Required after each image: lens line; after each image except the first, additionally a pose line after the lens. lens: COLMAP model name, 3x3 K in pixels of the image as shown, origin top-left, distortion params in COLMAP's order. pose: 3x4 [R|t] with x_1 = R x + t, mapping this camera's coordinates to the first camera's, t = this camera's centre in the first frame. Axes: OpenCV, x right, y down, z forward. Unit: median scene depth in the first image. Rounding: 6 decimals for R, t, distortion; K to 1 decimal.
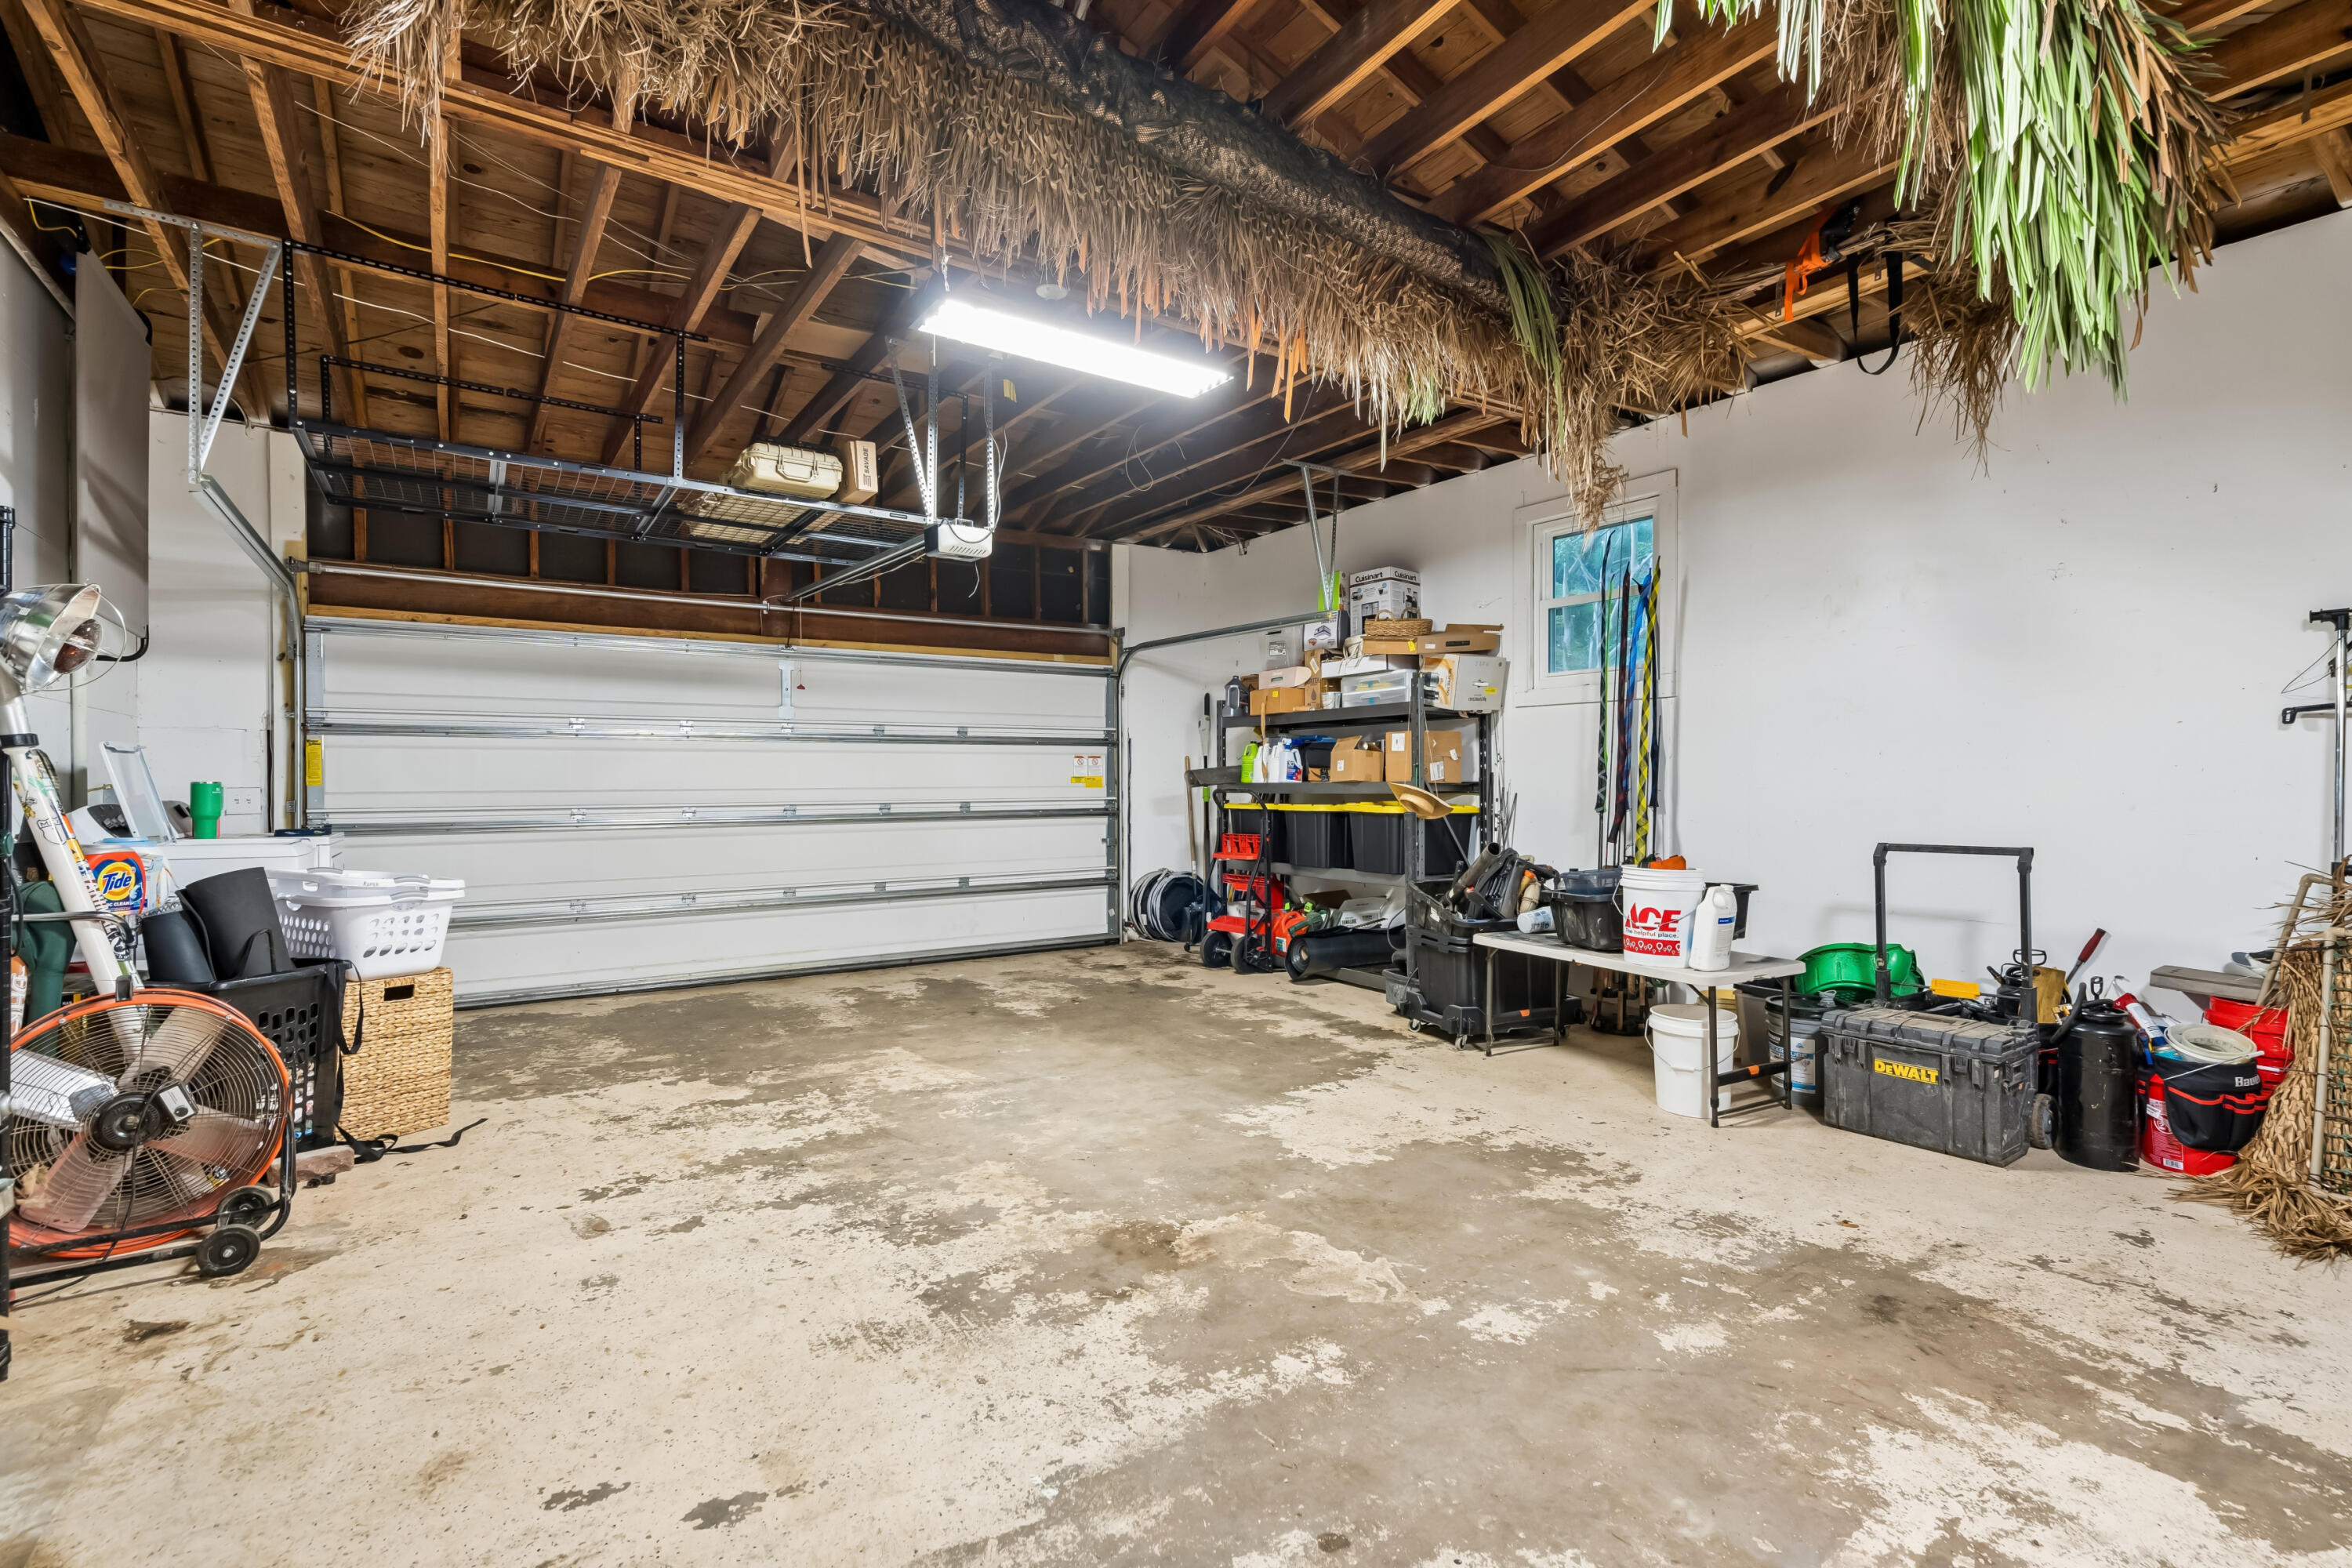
lens RADIAL K [[1078.9, 0, 1181.5], [0, 1078.9, 789.0], [0, 0, 1]] dist [0.003116, 0.000480]
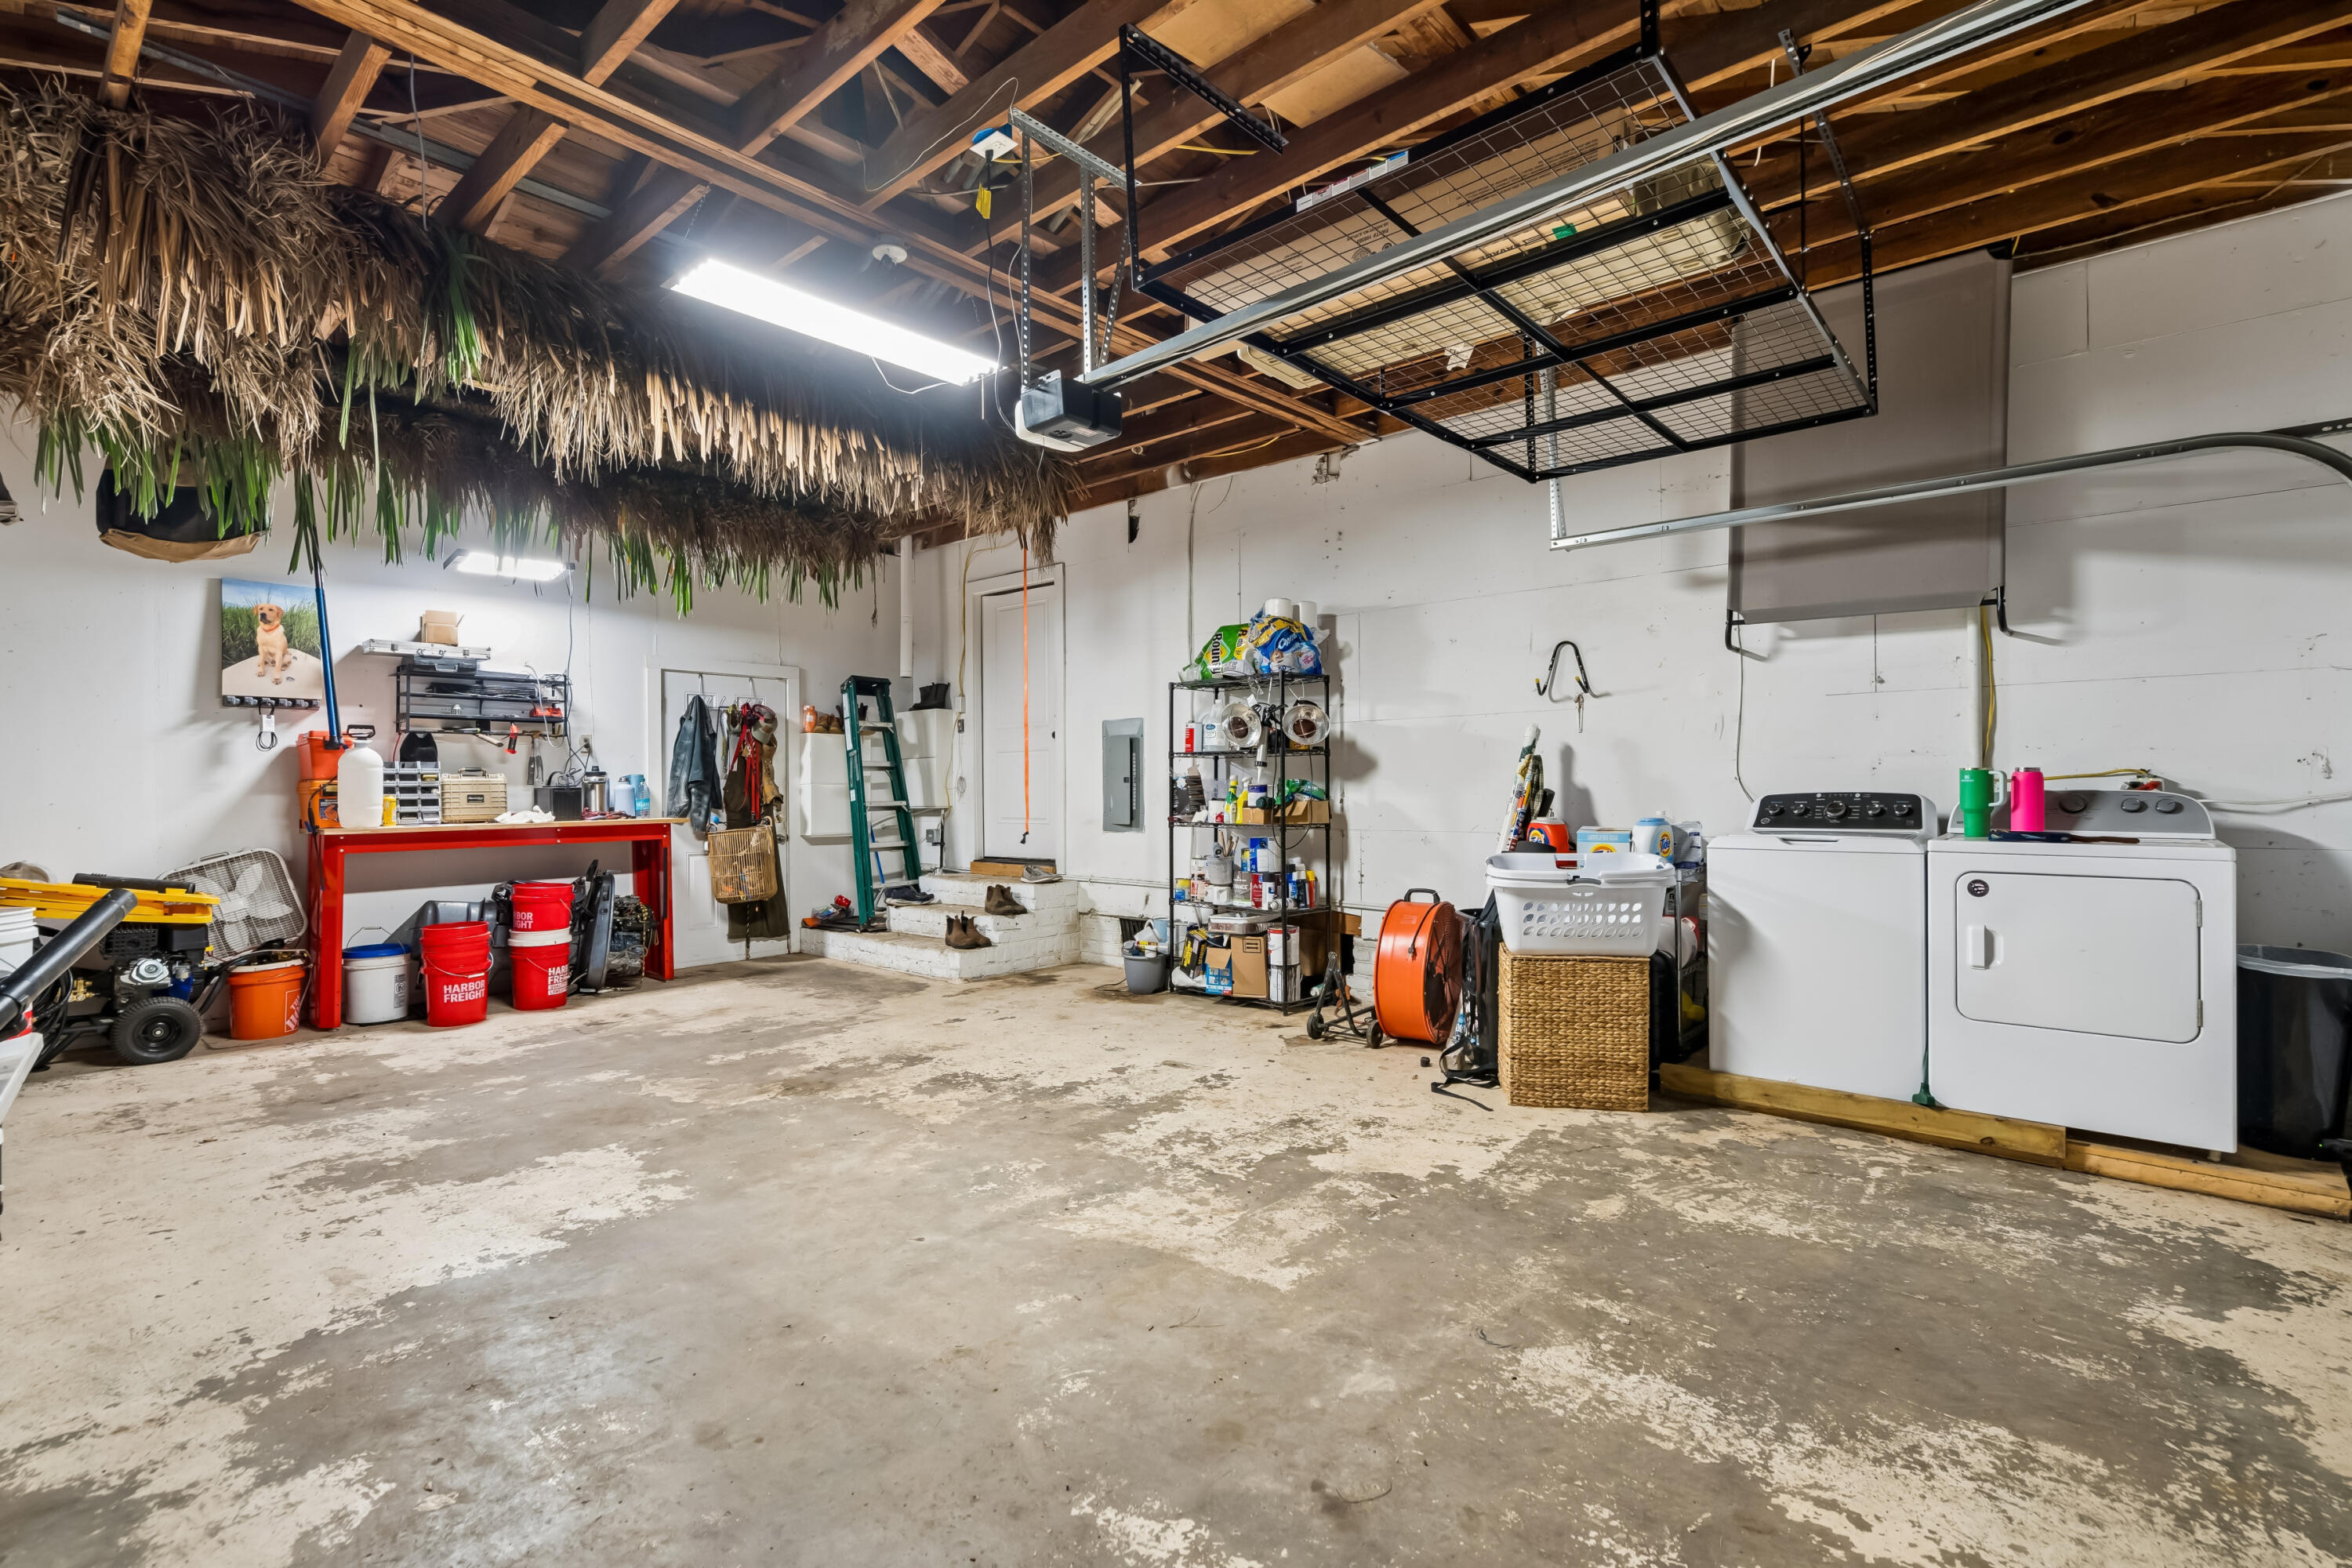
lens RADIAL K [[1078.9, 0, 1171.0], [0, 1078.9, 788.4], [0, 0, 1]] dist [0.003116, 0.000480]
pose [[-0.965119, 0.010089, -0.261618, -0.112073], [0.009484, 0.999949, 0.003578, 0.001178], [0.261641, 0.000972, -0.965165, 2.089017]]
